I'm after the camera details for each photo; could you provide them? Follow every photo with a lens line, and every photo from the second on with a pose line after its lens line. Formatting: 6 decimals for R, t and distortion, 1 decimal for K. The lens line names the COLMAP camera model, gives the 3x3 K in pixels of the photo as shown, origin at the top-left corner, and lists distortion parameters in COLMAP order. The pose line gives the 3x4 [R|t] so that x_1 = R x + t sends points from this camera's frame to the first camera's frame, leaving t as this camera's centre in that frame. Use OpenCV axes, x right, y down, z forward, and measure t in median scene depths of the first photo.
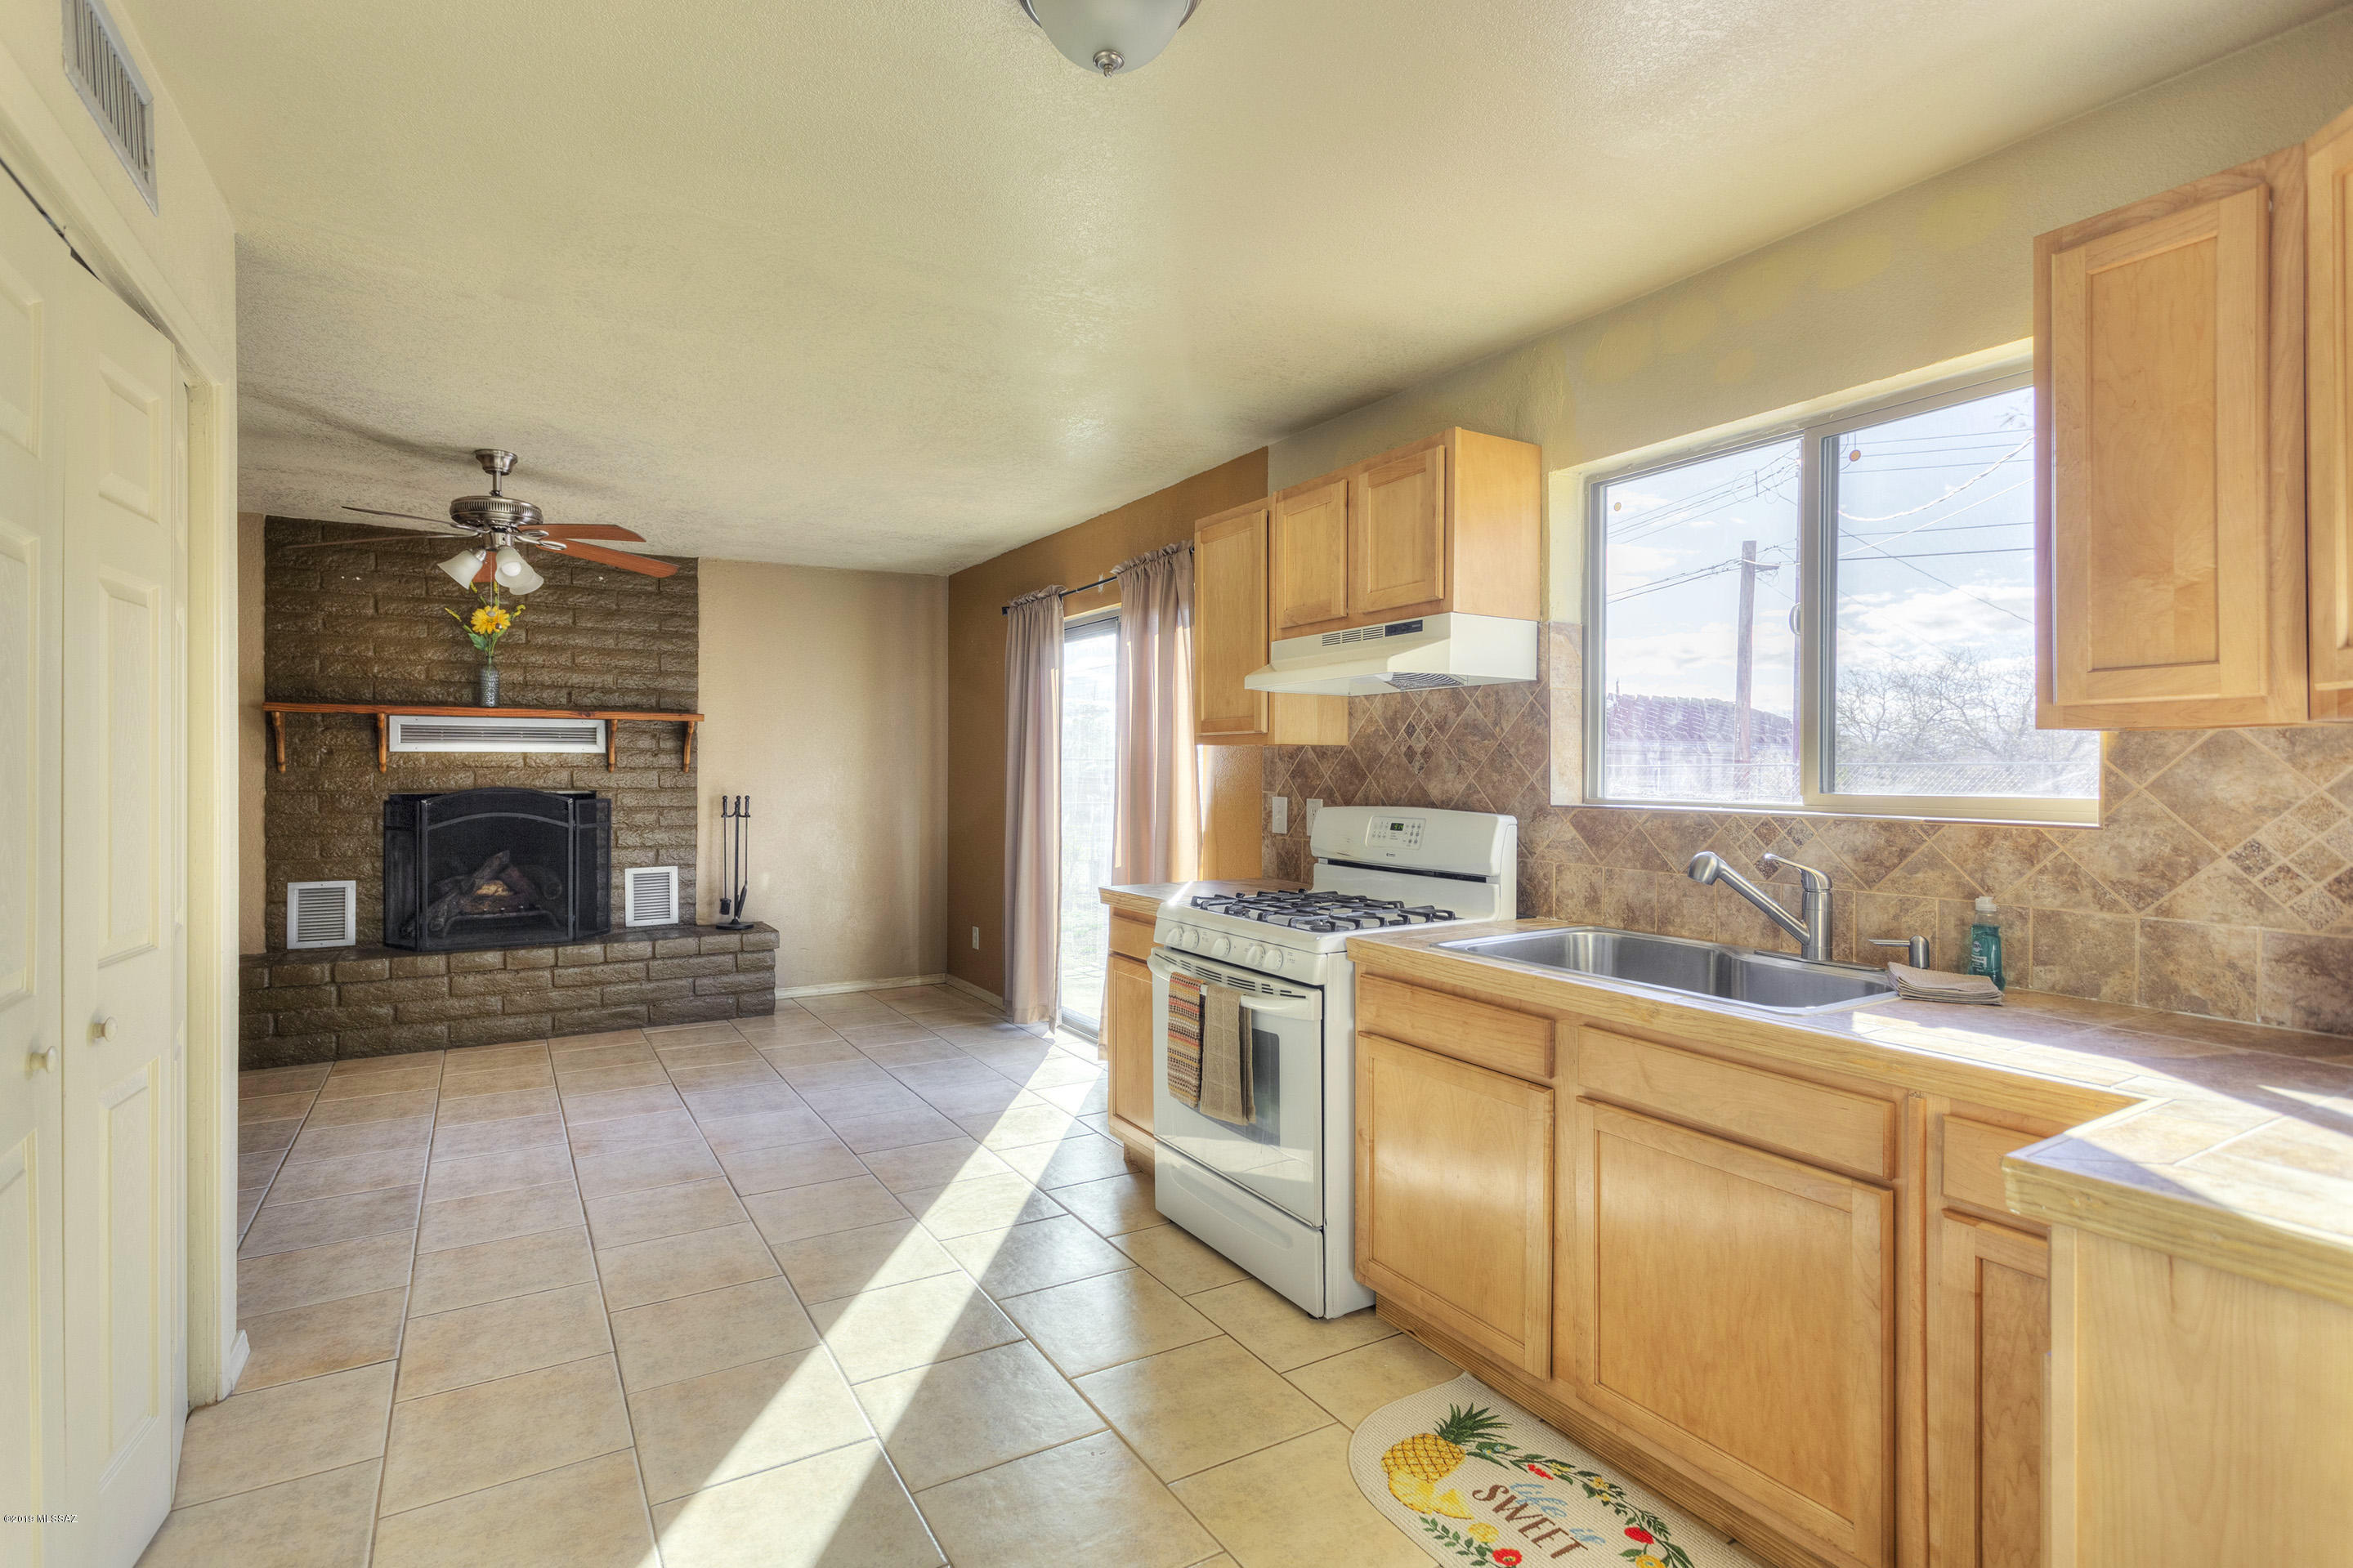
lens RADIAL K [[1138.6, 0, 1167.7], [0, 1138.6, 774.4], [0, 0, 1]] dist [0.001356, 0.000832]
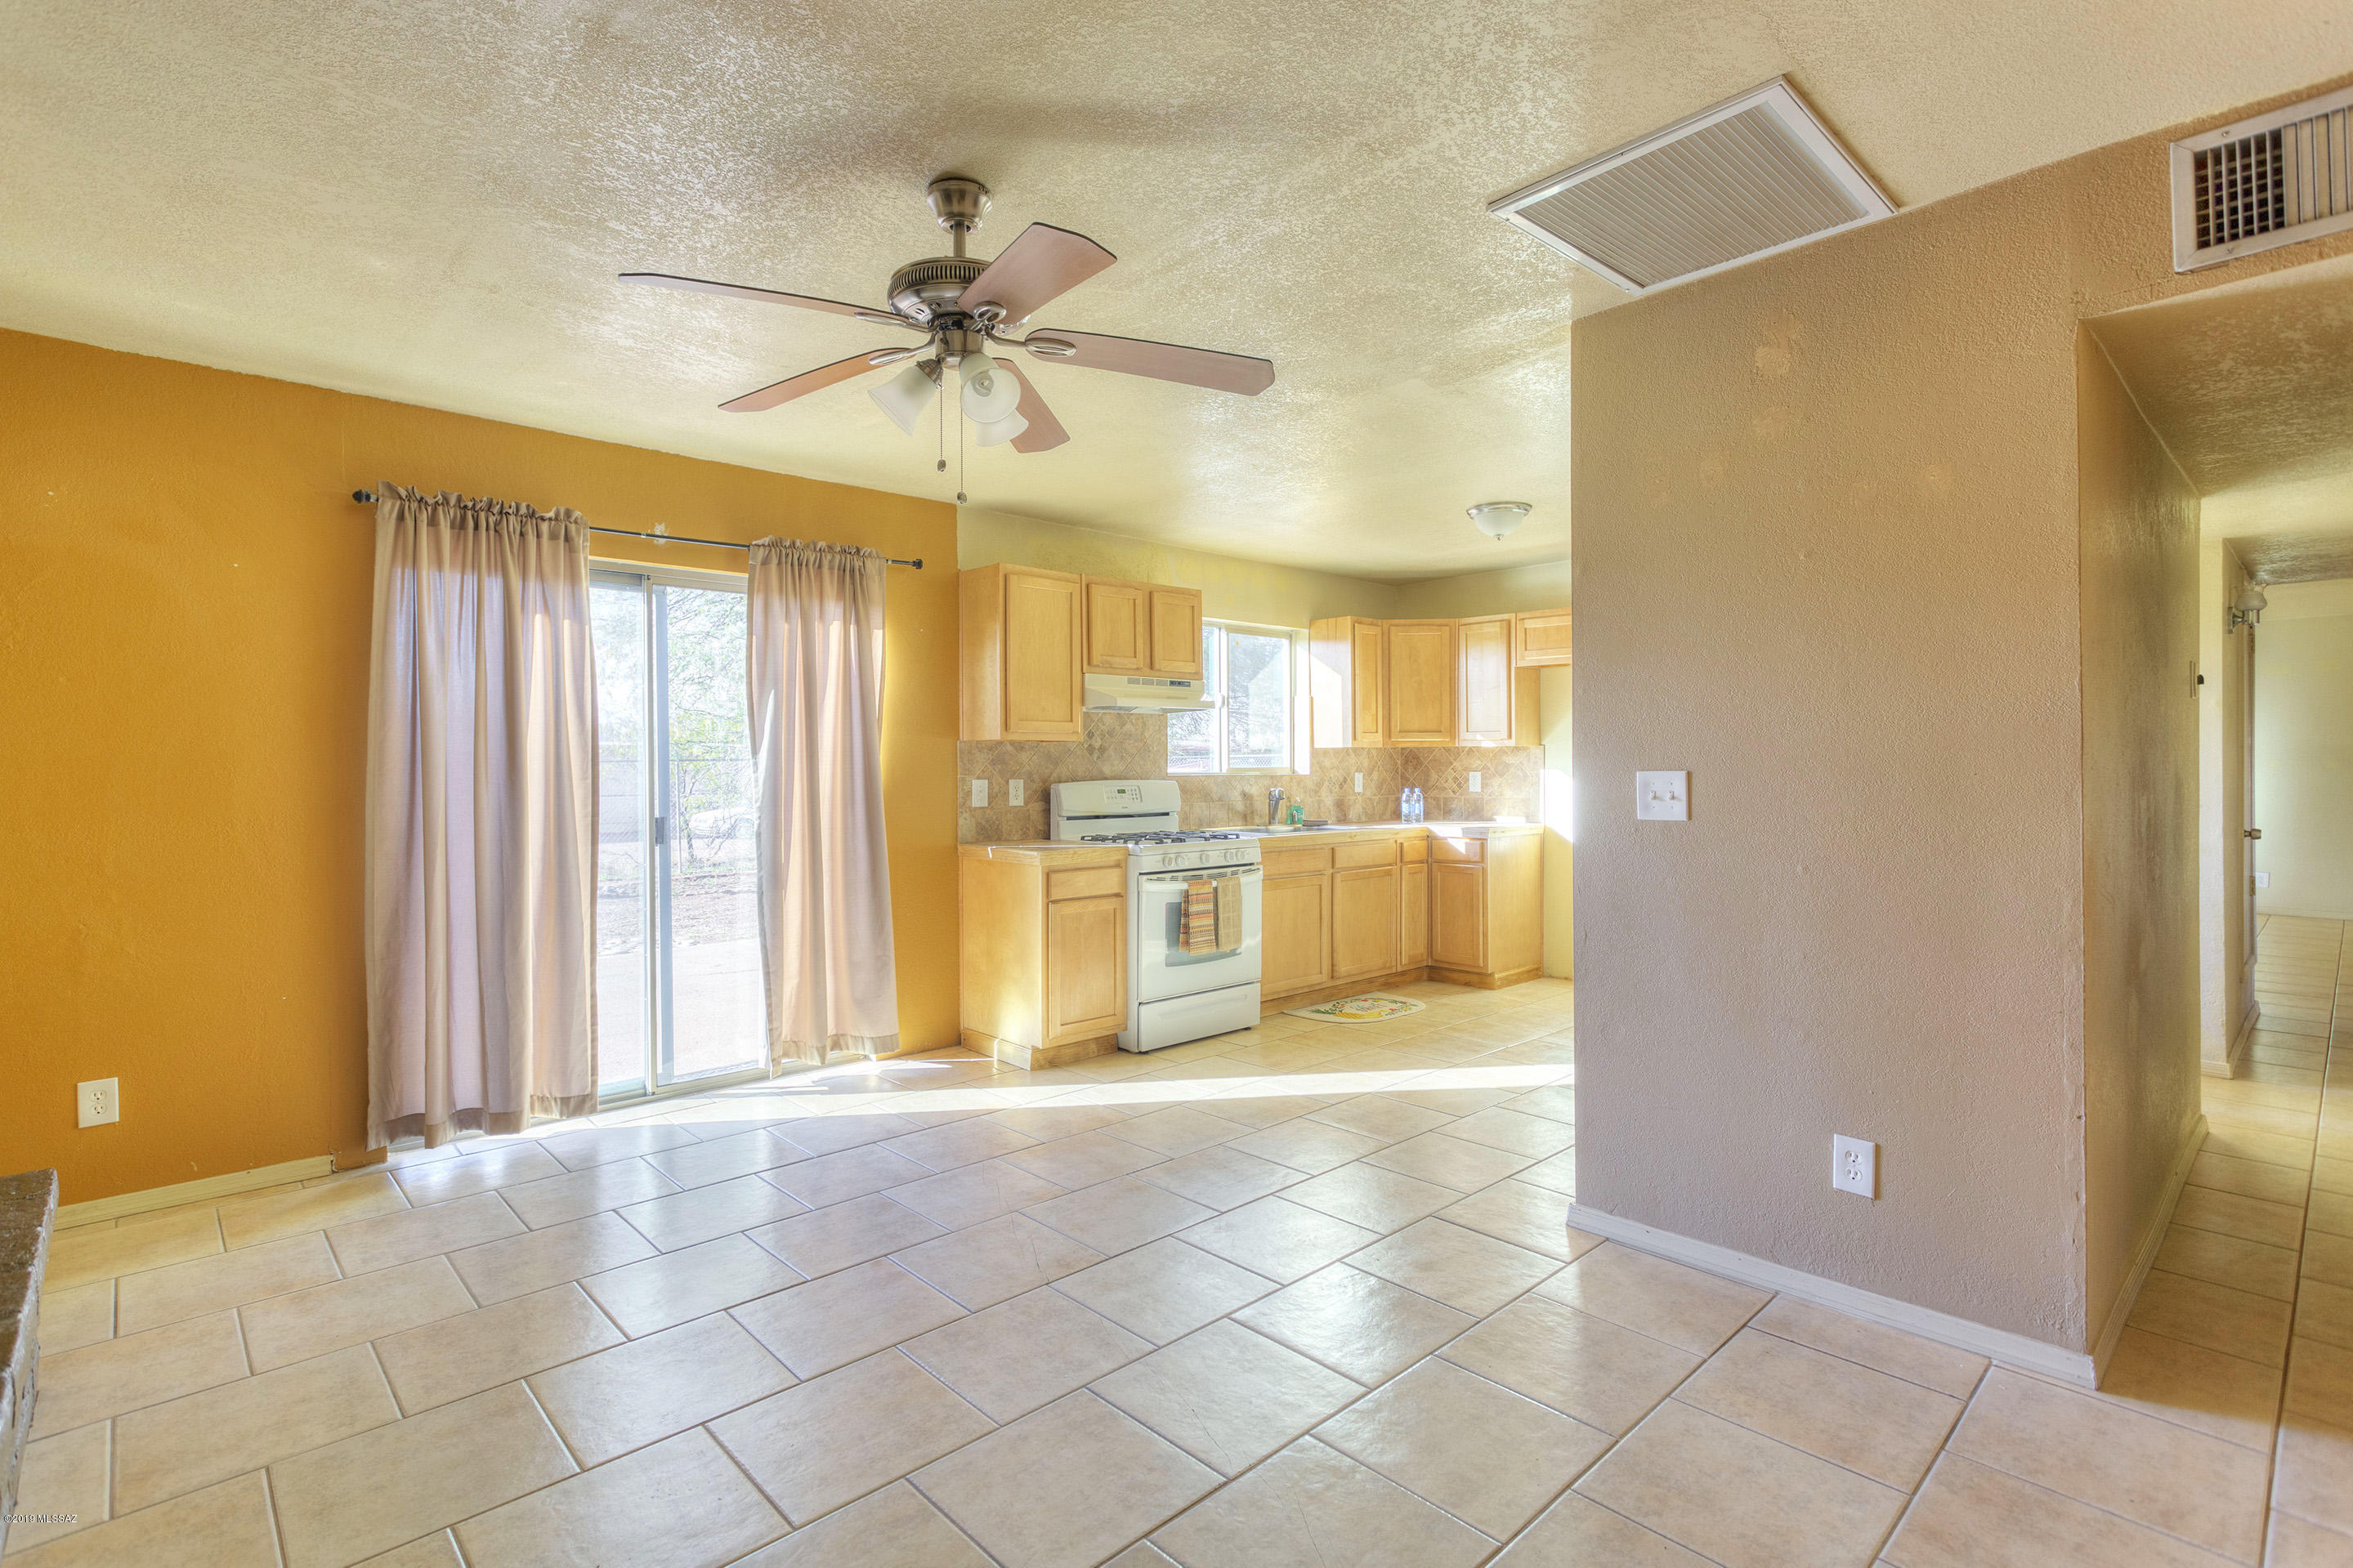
lens RADIAL K [[1102.5, 0, 1165.1], [0, 1102.5, 780.7], [0, 0, 1]] dist [0.000924, 0.000407]
pose [[-0.207957, -0.015952, 0.978008, -0.840555], [0.008875, 0.999795, 0.018195, -0.000160], [-0.978098, 0.012463, -0.207772, 0.744470]]
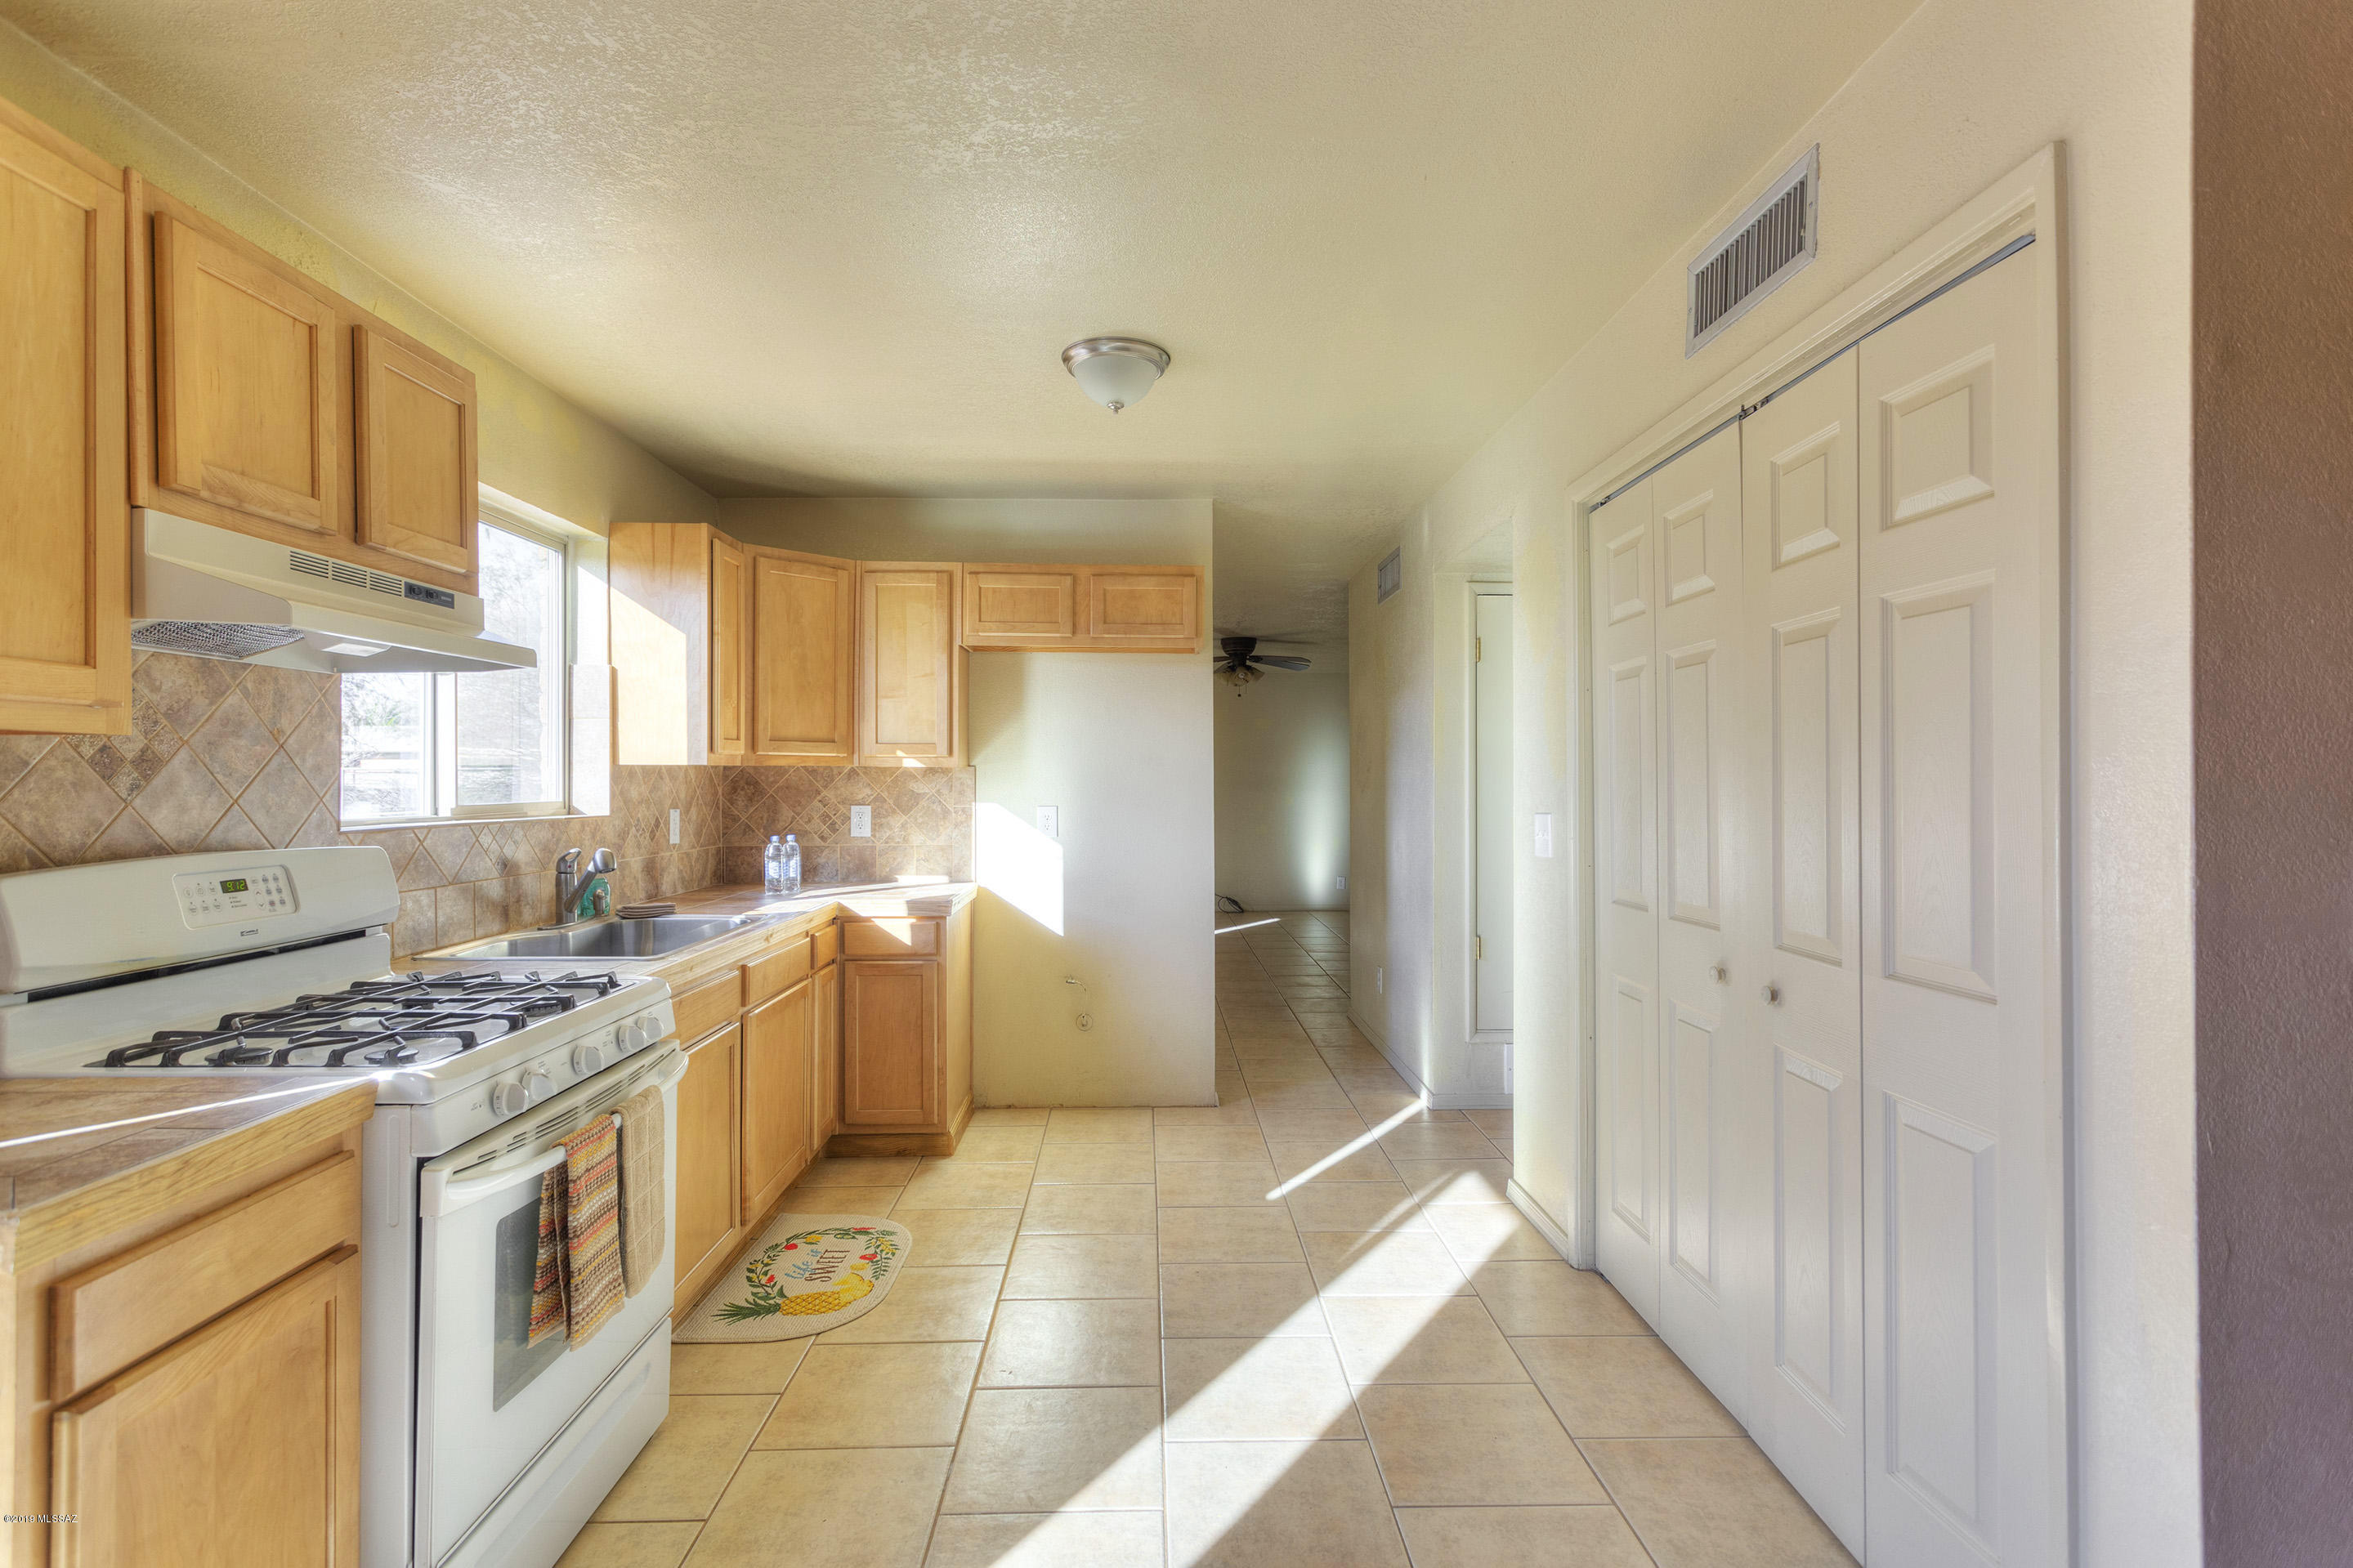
lens RADIAL K [[1105.8, 0, 1159.4], [0, 1105.8, 775.7], [0, 0, 1]] dist [0.001061, 0.000383]
pose [[-0.867478, -0.000412, 0.497475, -0.292617], [0.000081, 1.000000, 0.000970, -0.006938], [-0.497475, 0.000882, -0.867478, 0.731442]]
